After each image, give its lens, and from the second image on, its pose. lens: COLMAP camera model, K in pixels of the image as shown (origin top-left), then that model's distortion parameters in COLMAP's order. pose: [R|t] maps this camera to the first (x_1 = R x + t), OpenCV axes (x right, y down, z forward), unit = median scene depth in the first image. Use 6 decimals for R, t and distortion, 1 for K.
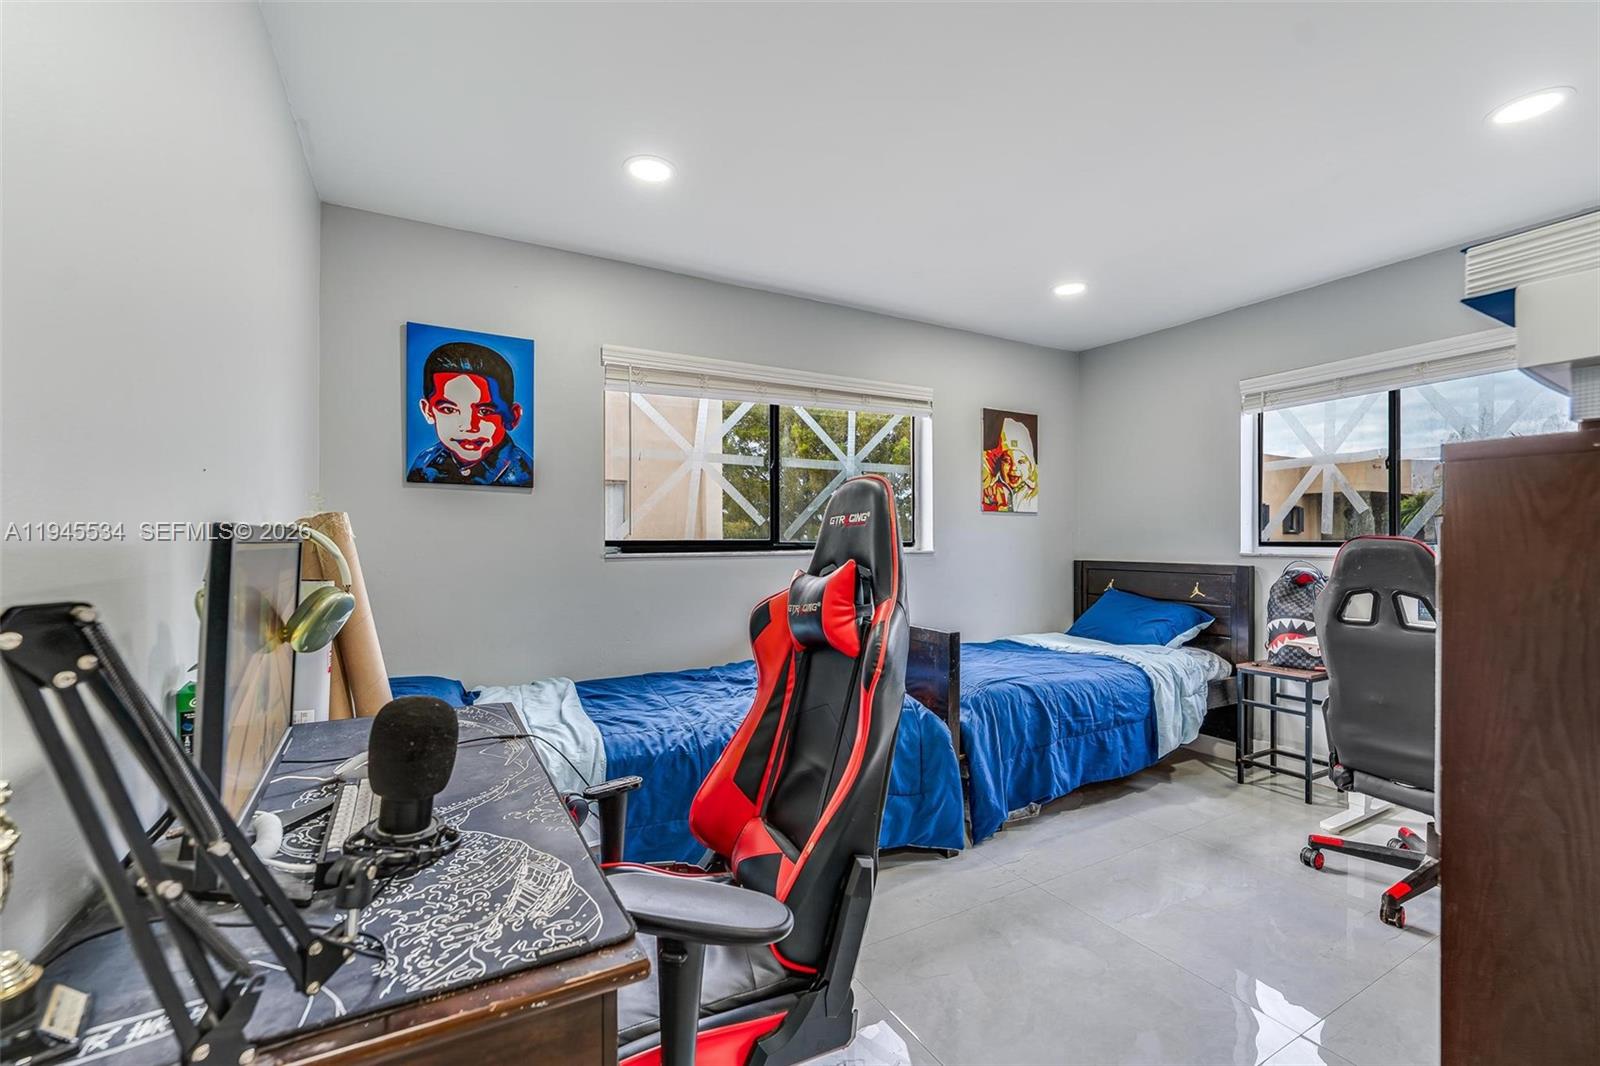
lens RADIAL K [[685.6, 0, 796.3], [0, 685.6, 539.5], [0, 0, 1]] dist [-0.009771, 0.003717]
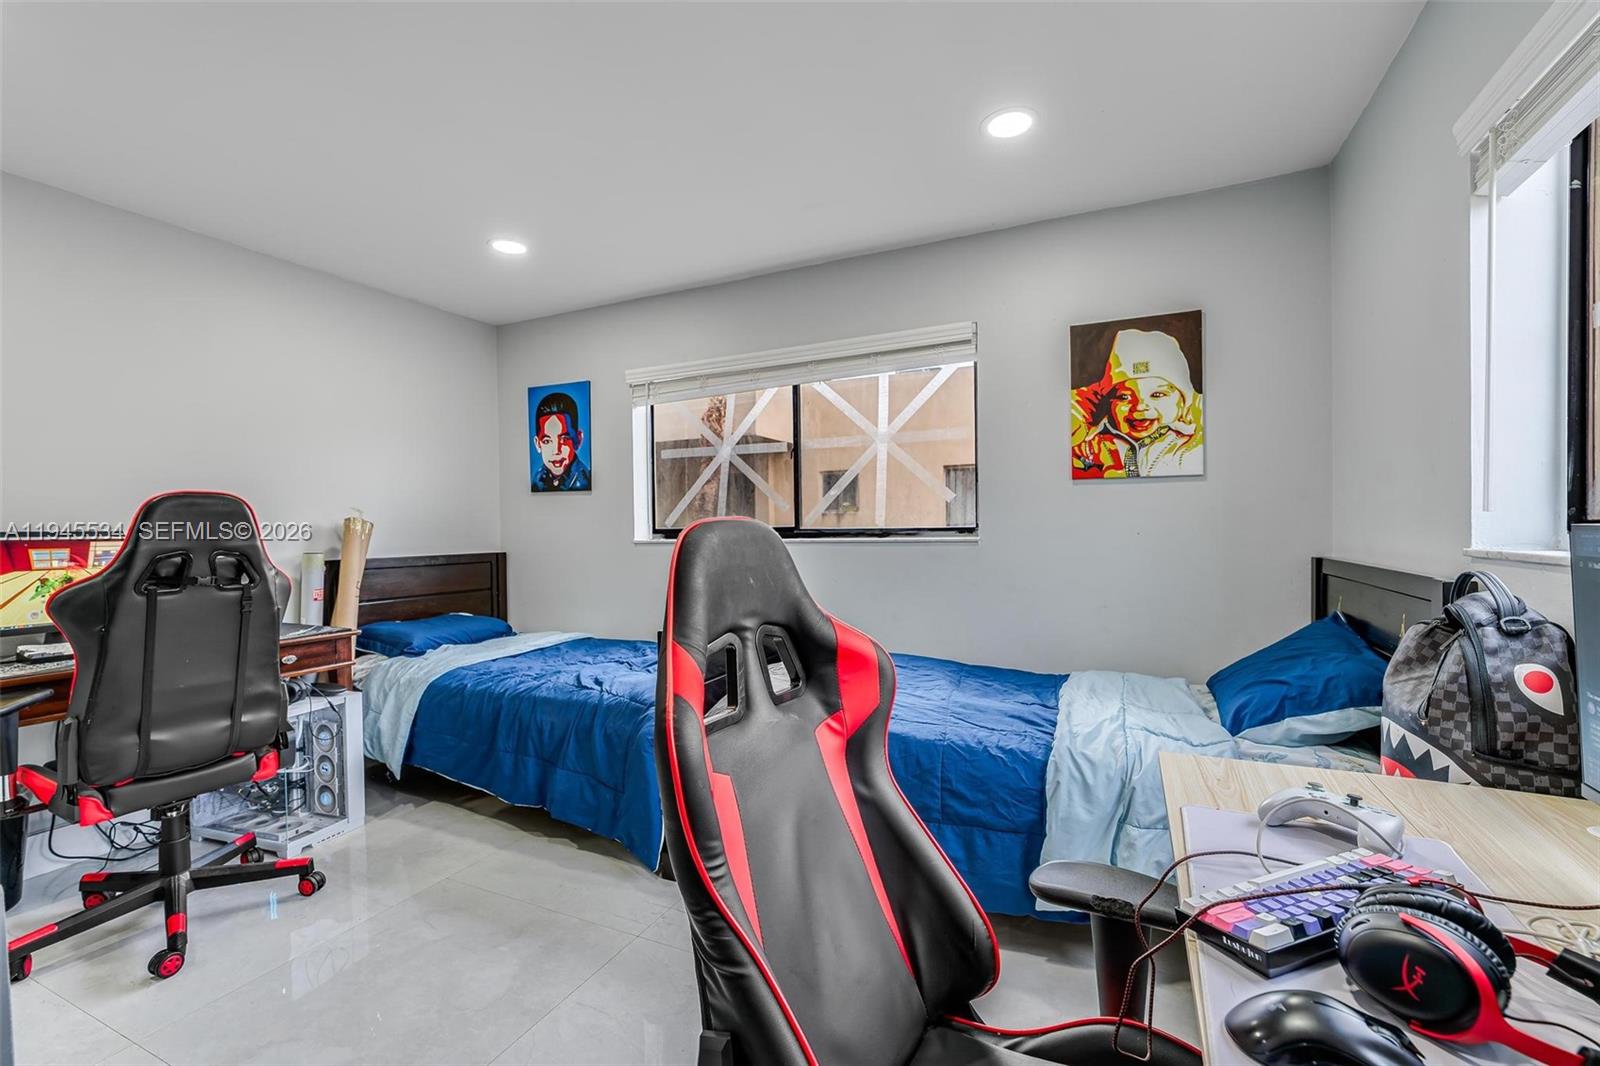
lens RADIAL K [[685.6, 0, 804.5], [0, 685.6, 529.9], [0, 0, 1]] dist [-0.009771, 0.003717]
pose [[0.580859, -0.002035, -0.814001, 0.938598], [0.016774, 0.999814, 0.009470, -0.004051], [0.813831, -0.019155, 0.580786, 0.552682]]
